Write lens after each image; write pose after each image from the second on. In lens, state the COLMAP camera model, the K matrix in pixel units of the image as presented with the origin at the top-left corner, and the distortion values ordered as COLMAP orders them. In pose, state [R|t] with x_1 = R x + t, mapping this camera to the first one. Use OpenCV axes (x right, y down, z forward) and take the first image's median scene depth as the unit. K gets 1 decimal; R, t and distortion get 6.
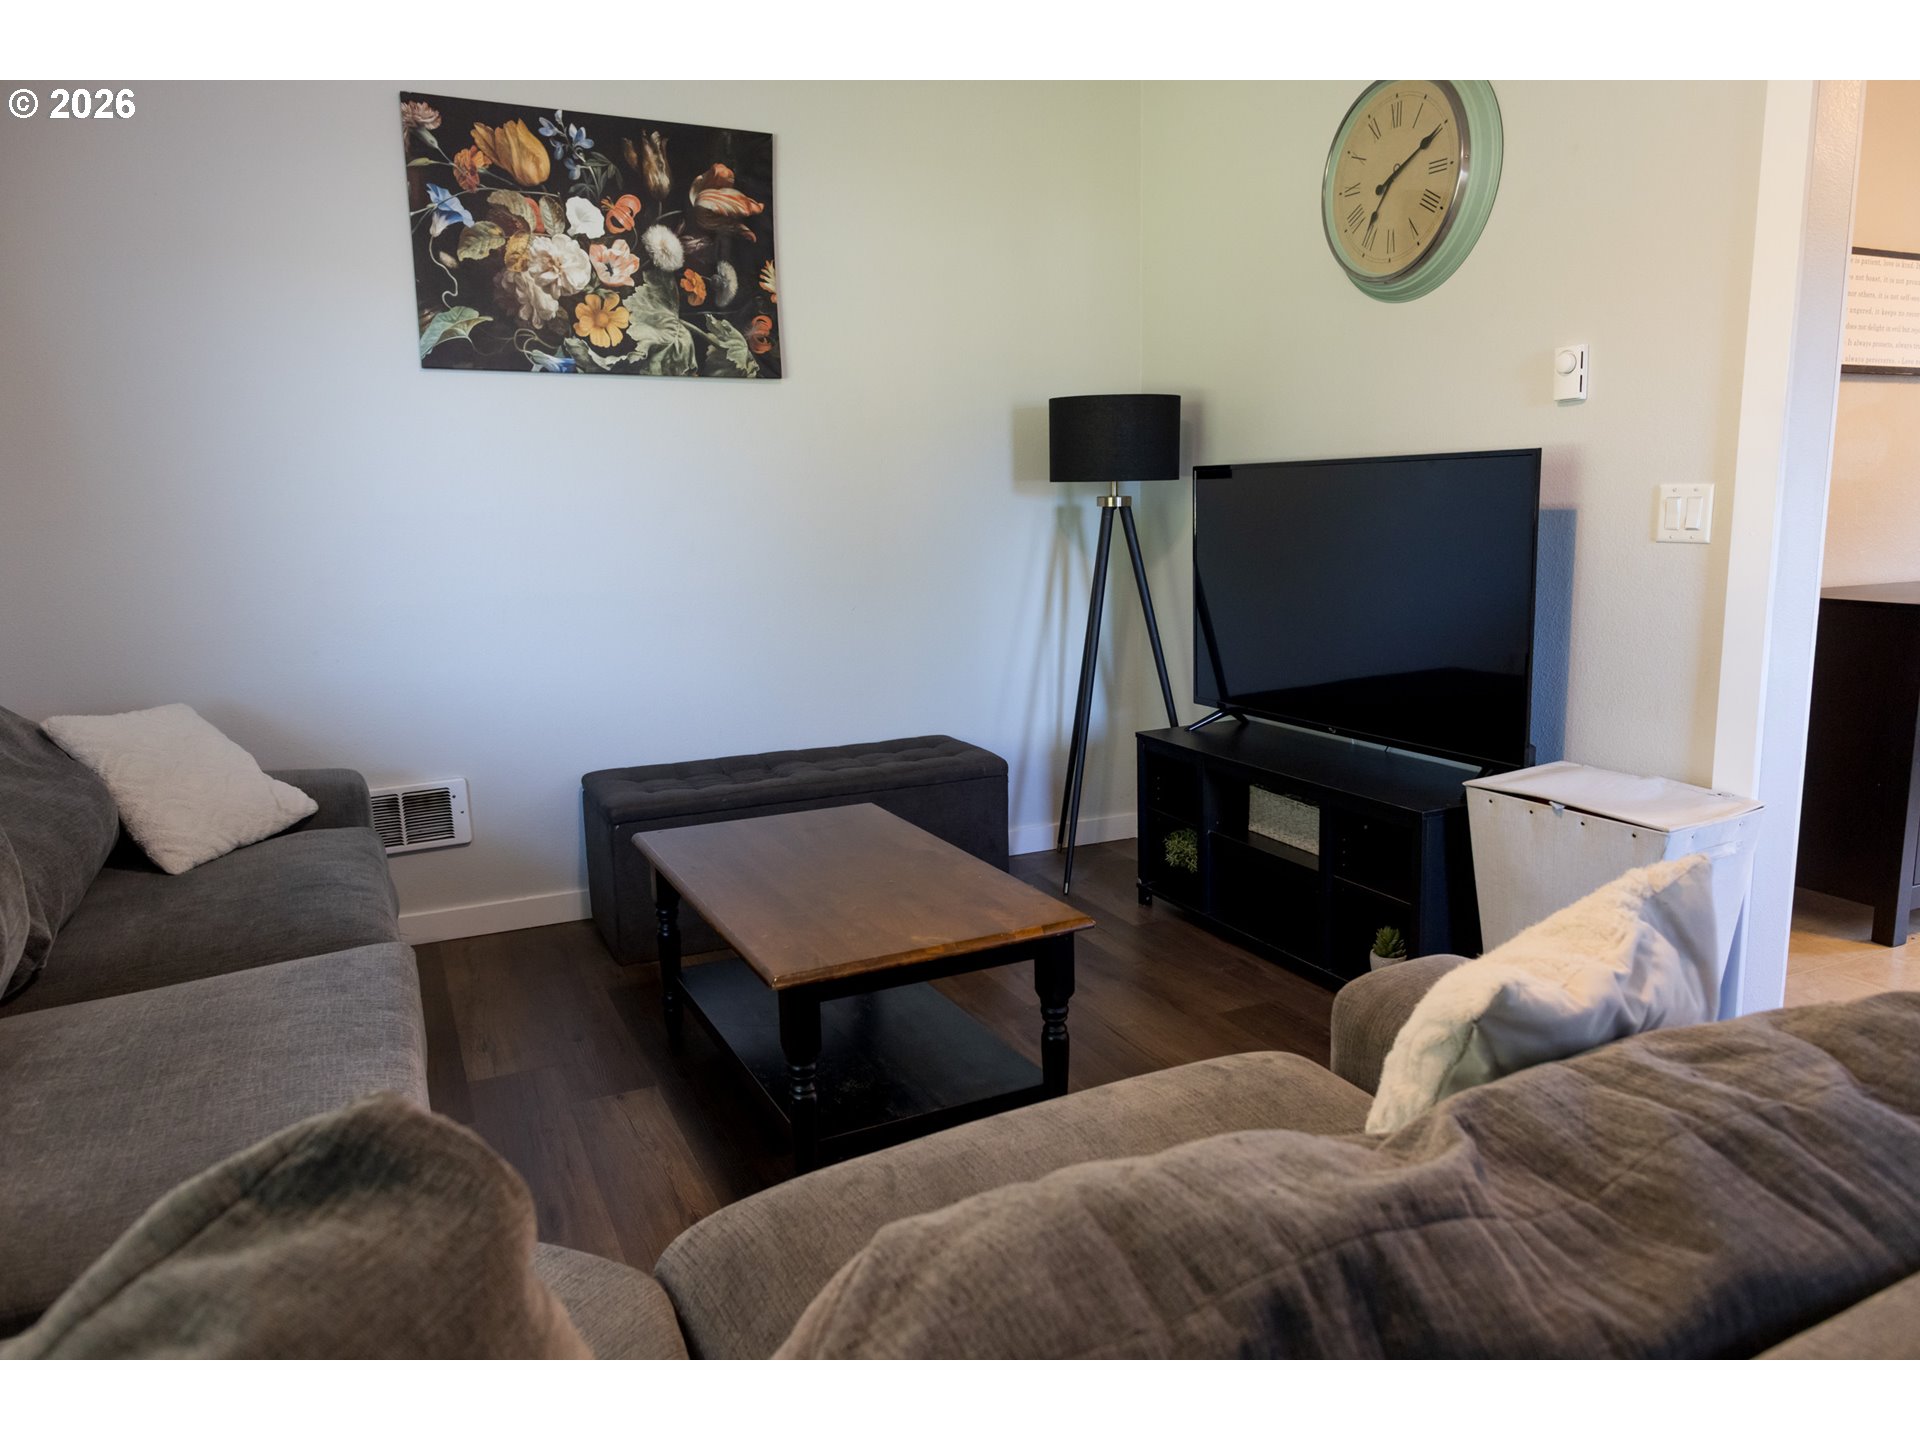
lens RADIAL K [[1307.7, 0, 950.7], [0, 1307.7, 711.6], [0, 0, 1]] dist [0.007794, -0.002005]
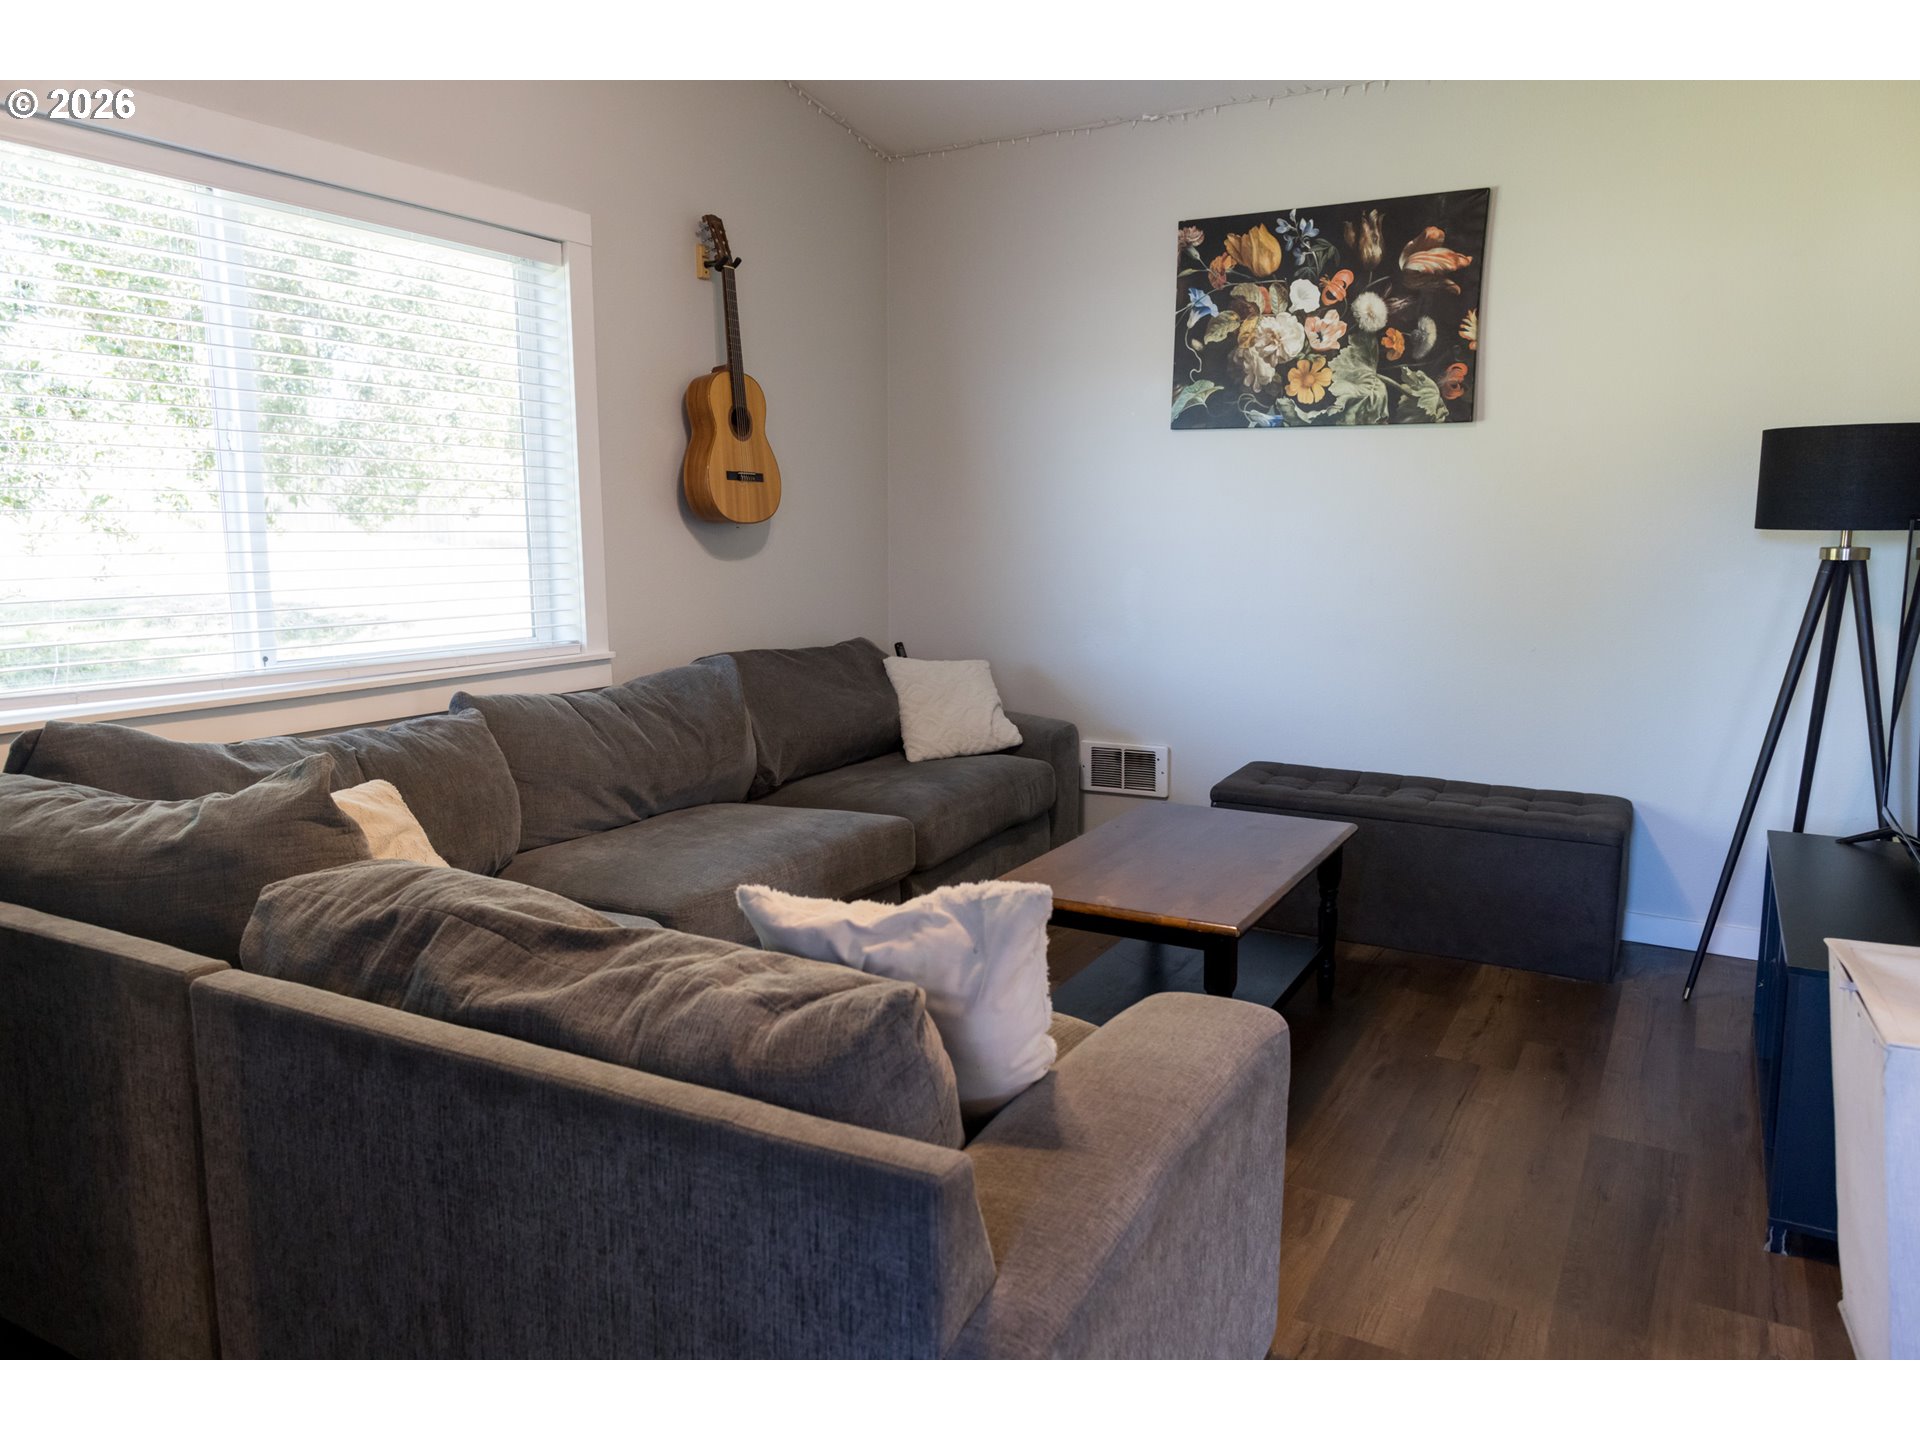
lens RADIAL K [[1307.7, 0, 950.7], [0, 1307.7, 711.6], [0, 0, 1]] dist [0.007794, -0.002005]
pose [[0.555225, 0.143103, -0.819296, 0.560576], [-0.148132, 0.986351, 0.071895, -0.044193], [0.818402, 0.081446, 0.568845, 0.096347]]
